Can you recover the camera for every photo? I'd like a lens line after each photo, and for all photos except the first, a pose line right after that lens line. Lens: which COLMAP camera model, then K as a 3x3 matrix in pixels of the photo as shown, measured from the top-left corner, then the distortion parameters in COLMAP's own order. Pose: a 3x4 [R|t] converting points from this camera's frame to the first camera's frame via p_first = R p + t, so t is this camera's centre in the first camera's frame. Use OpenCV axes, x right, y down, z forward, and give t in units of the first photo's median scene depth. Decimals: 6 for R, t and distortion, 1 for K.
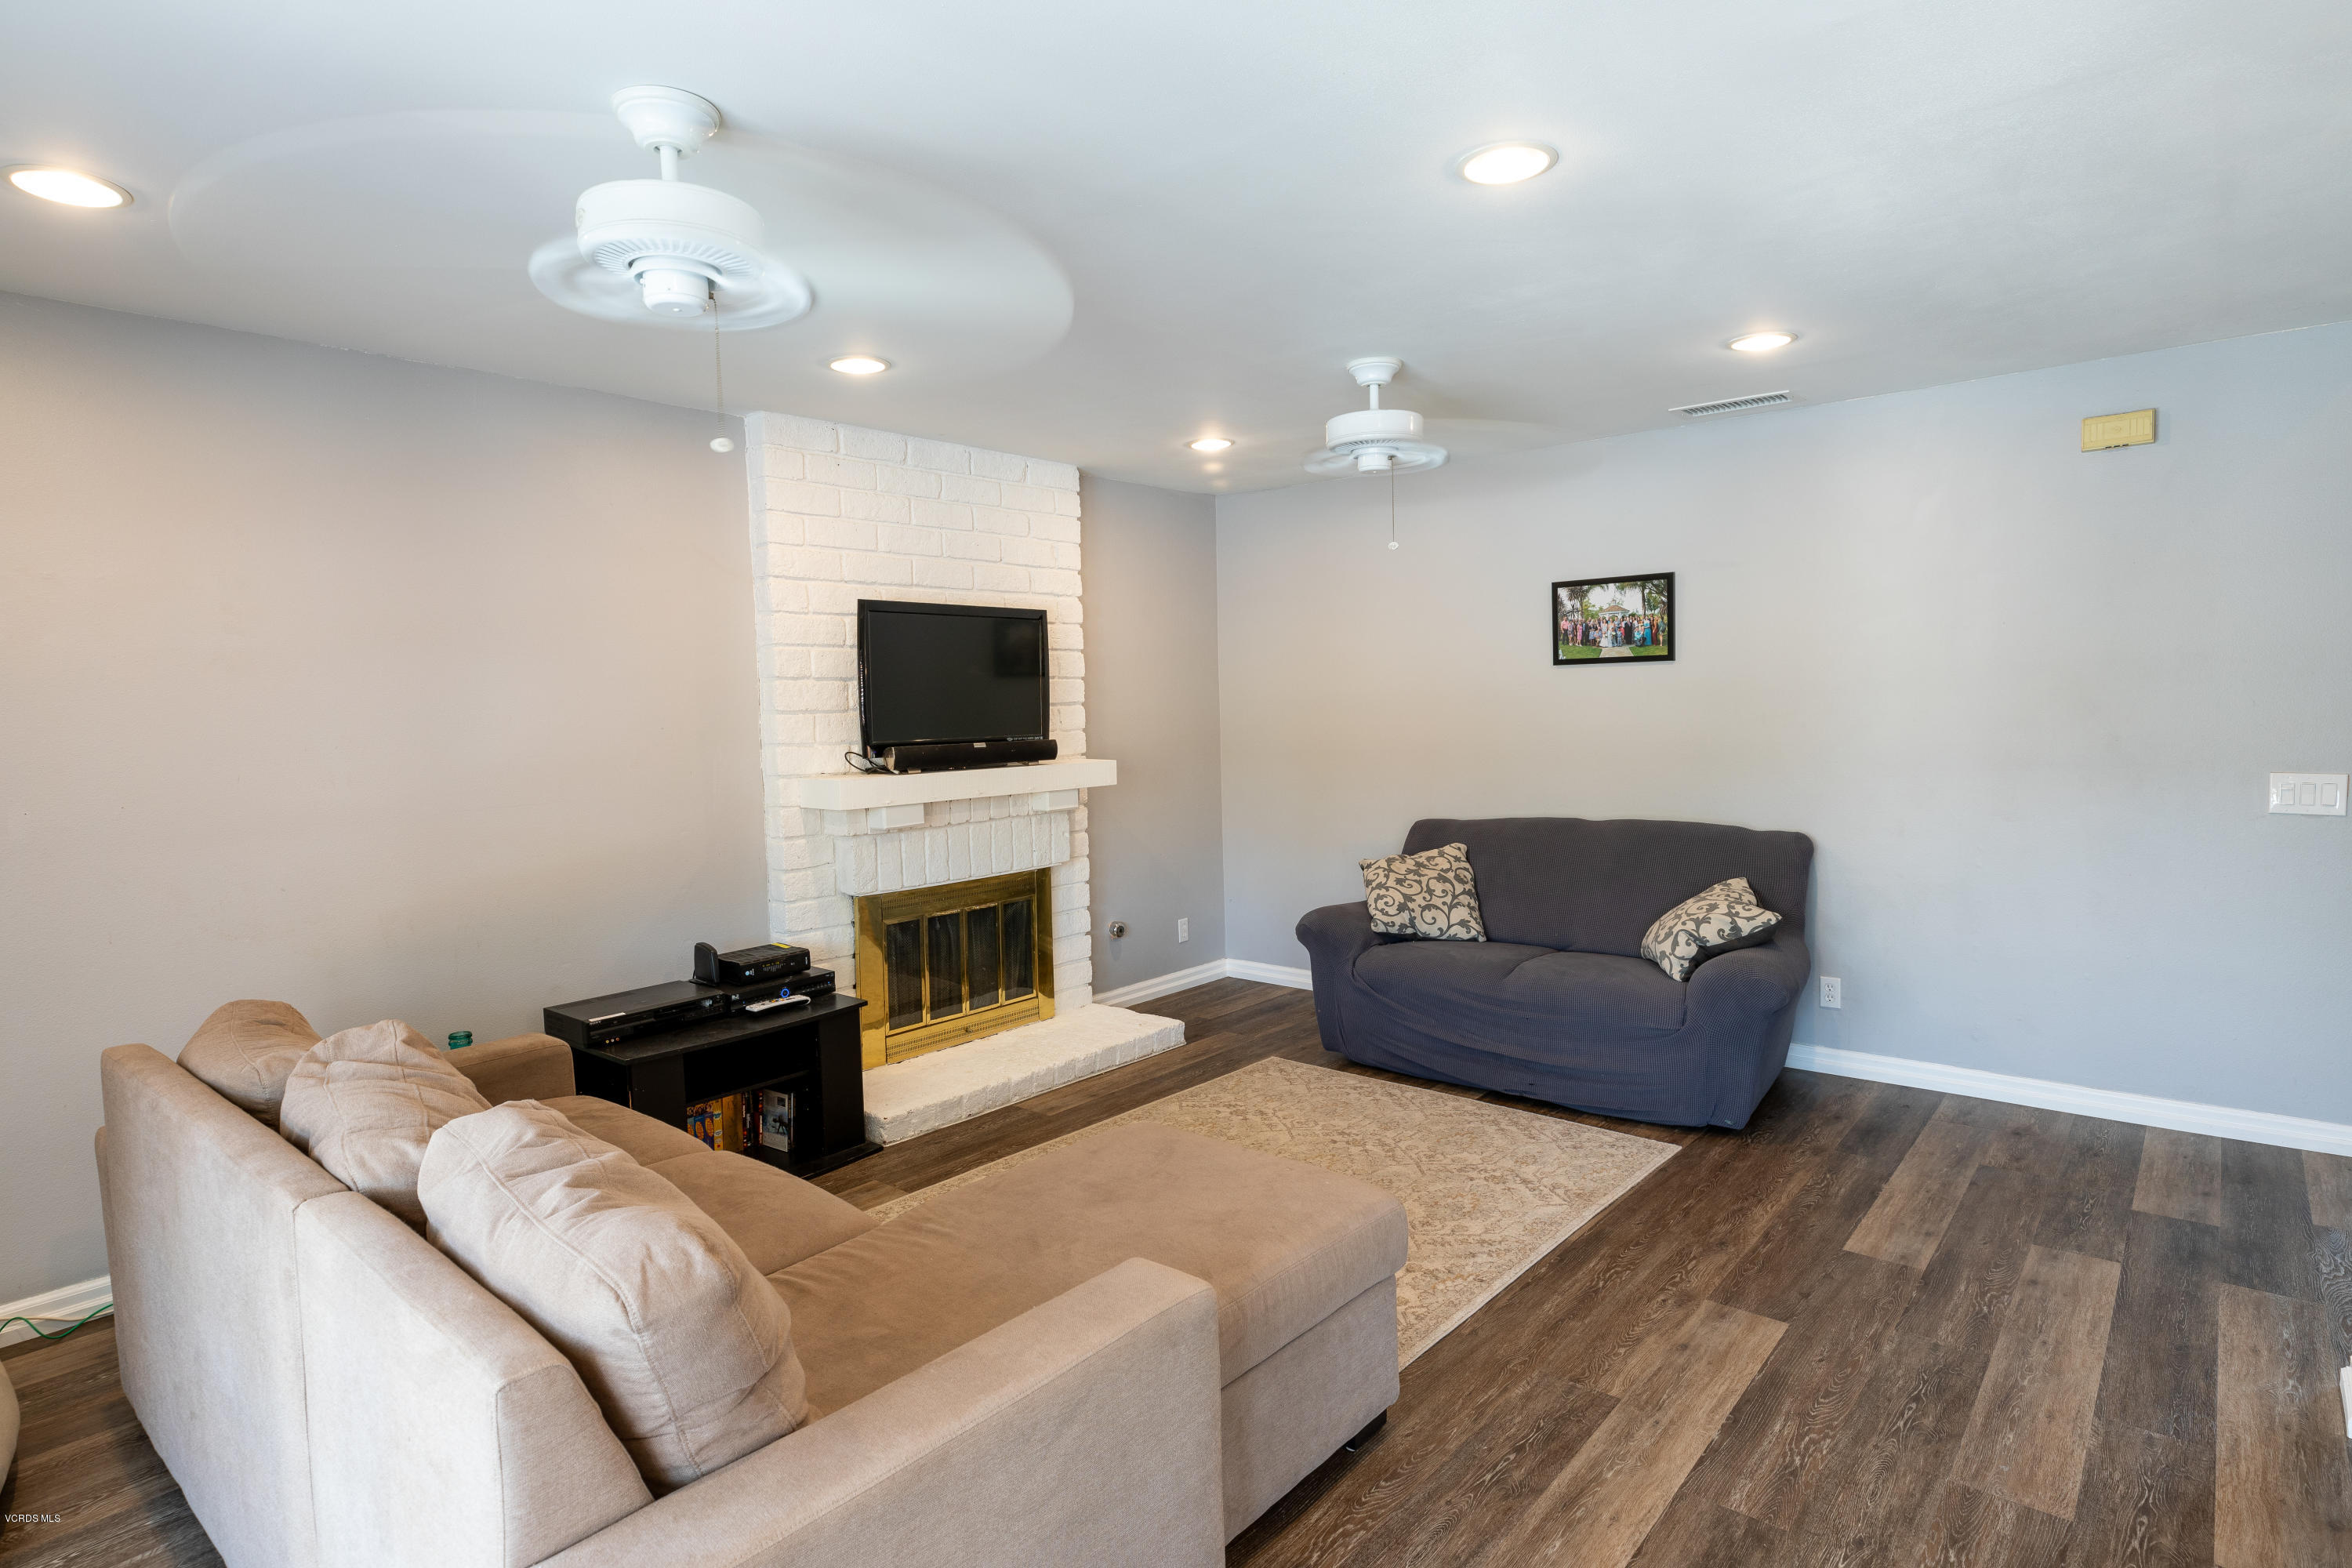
lens RADIAL K [[1243.9, 0, 1175.2], [0, 1243.9, 774.5], [0, 0, 1]] dist [0.000685, -0.000642]
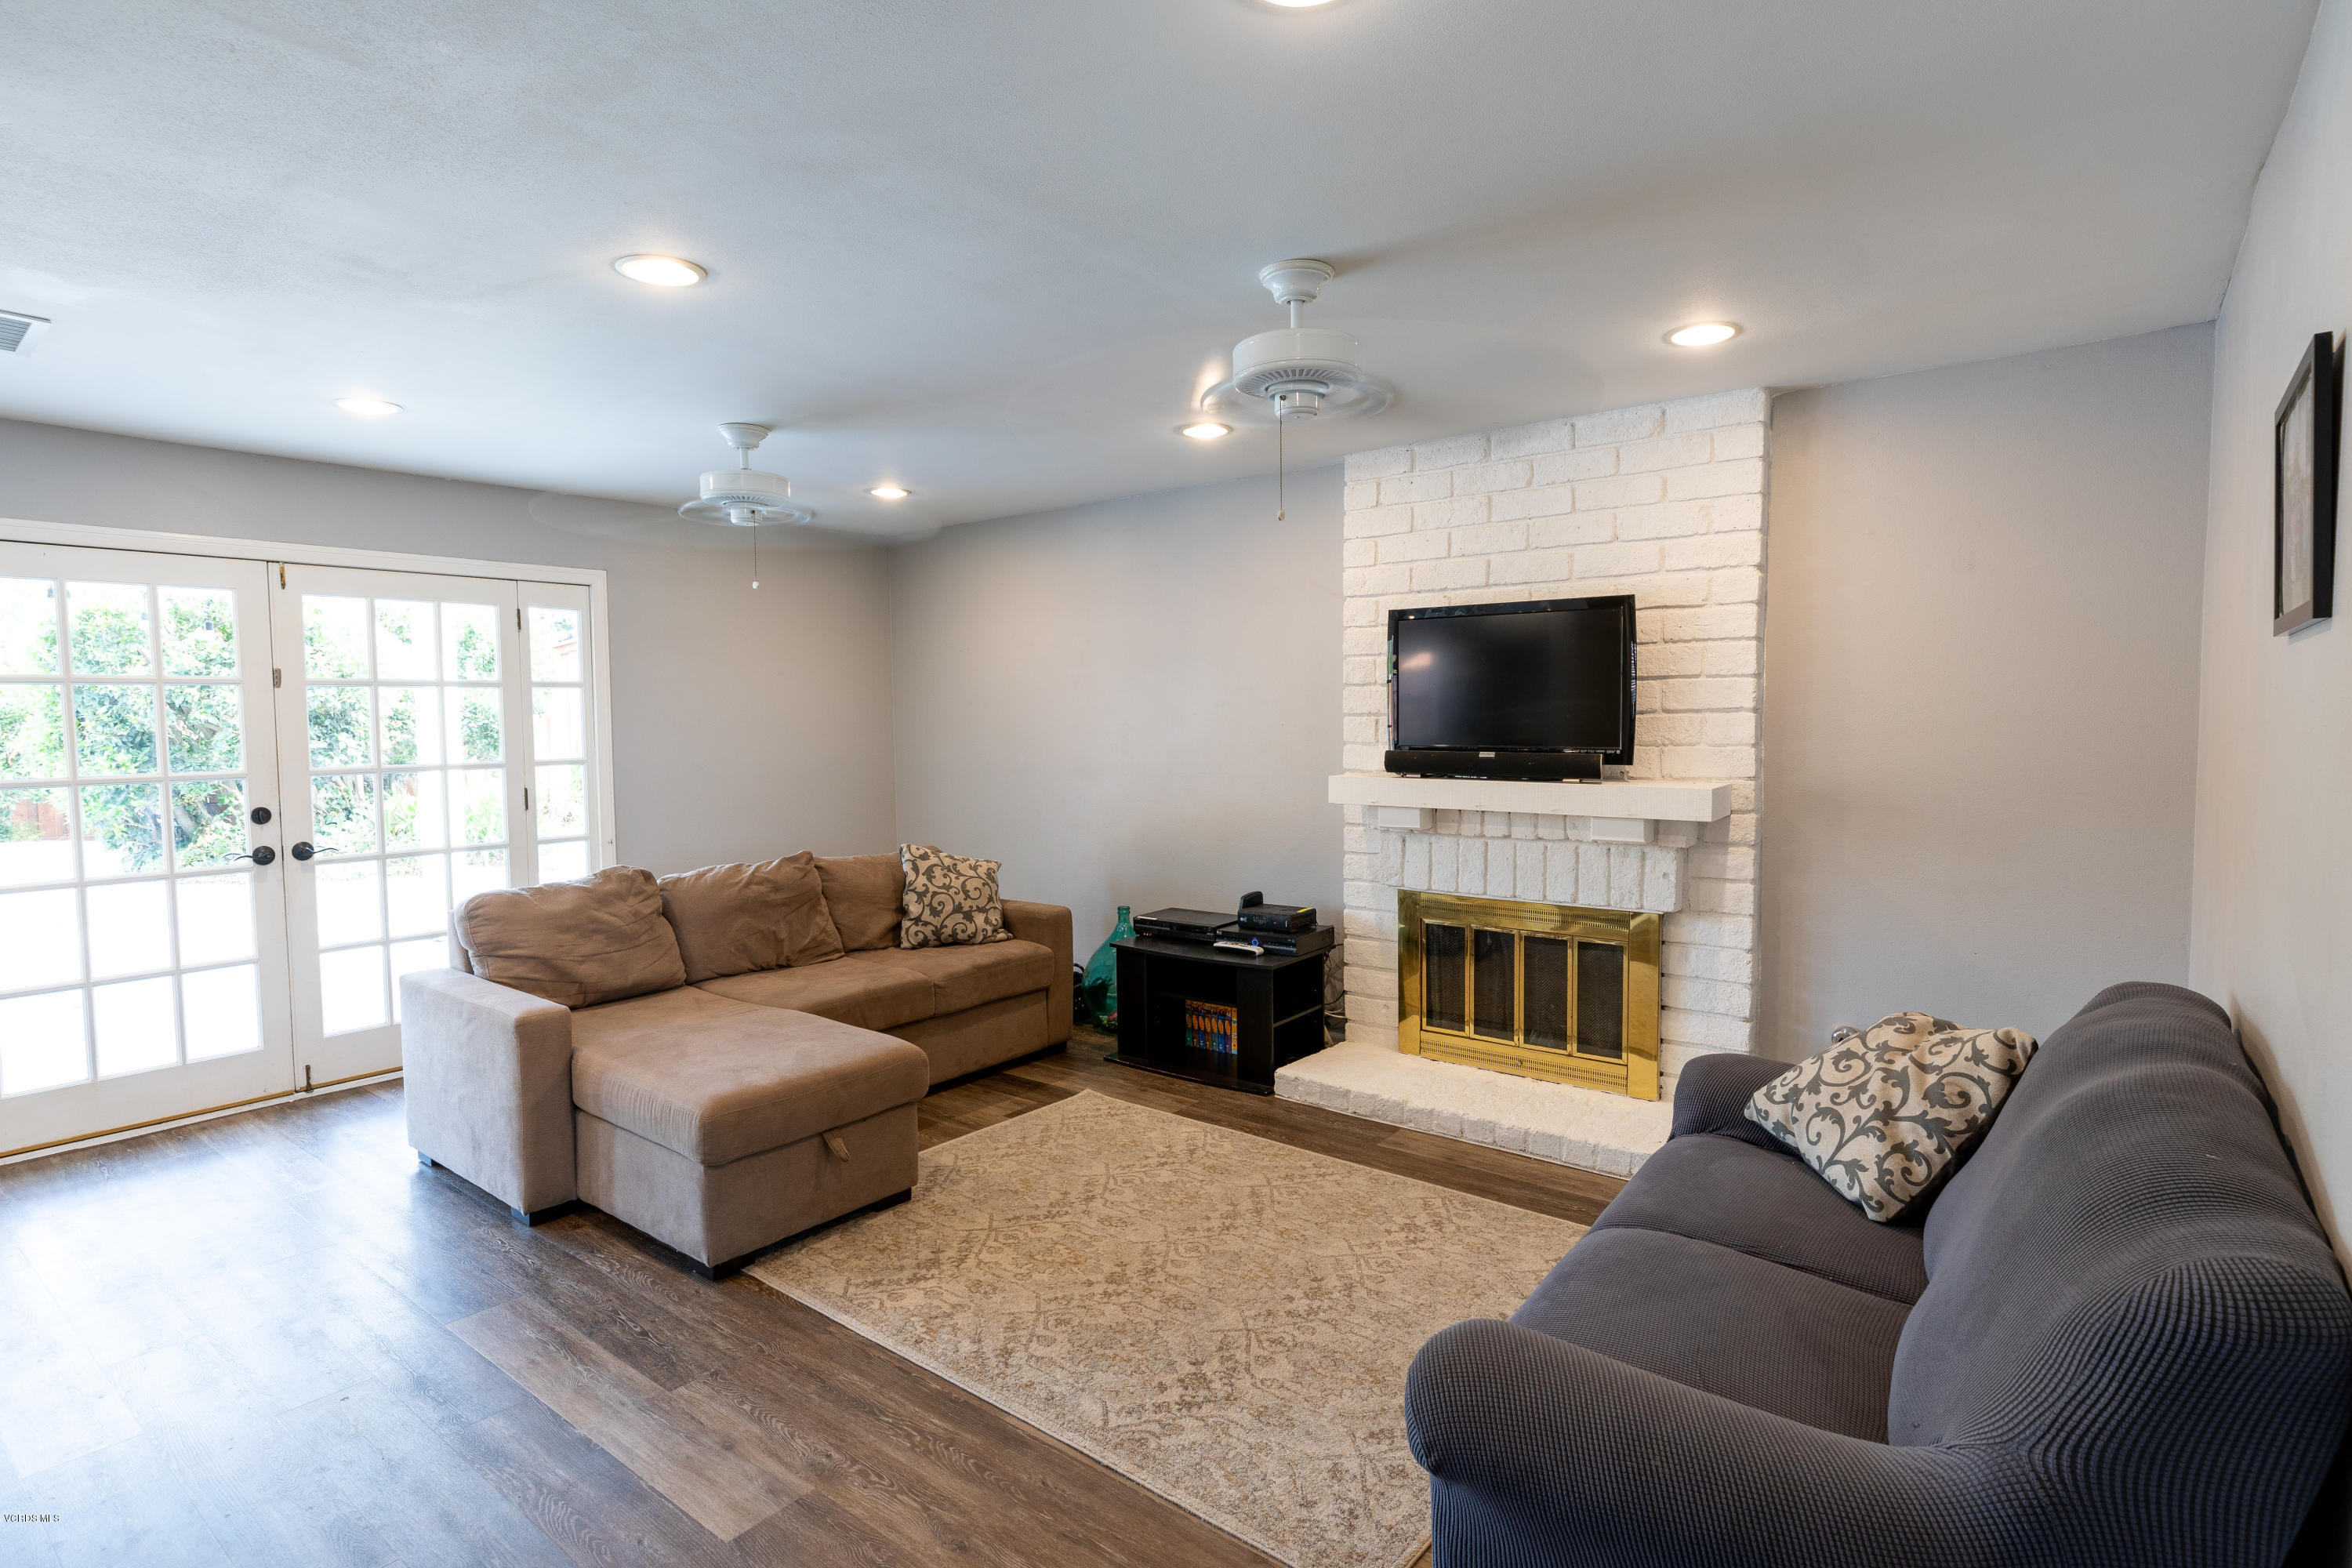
lens RADIAL K [[1191.2, 0, 1178.3], [0, 1191.2, 785.1], [0, 0, 1]] dist [-0.012281, -0.000164]
pose [[0.034356, 0.082905, -0.995965, 0.765745], [-0.050680, 0.995416, 0.081111, -0.065235], [0.998124, 0.047689, 0.038400, 0.786180]]
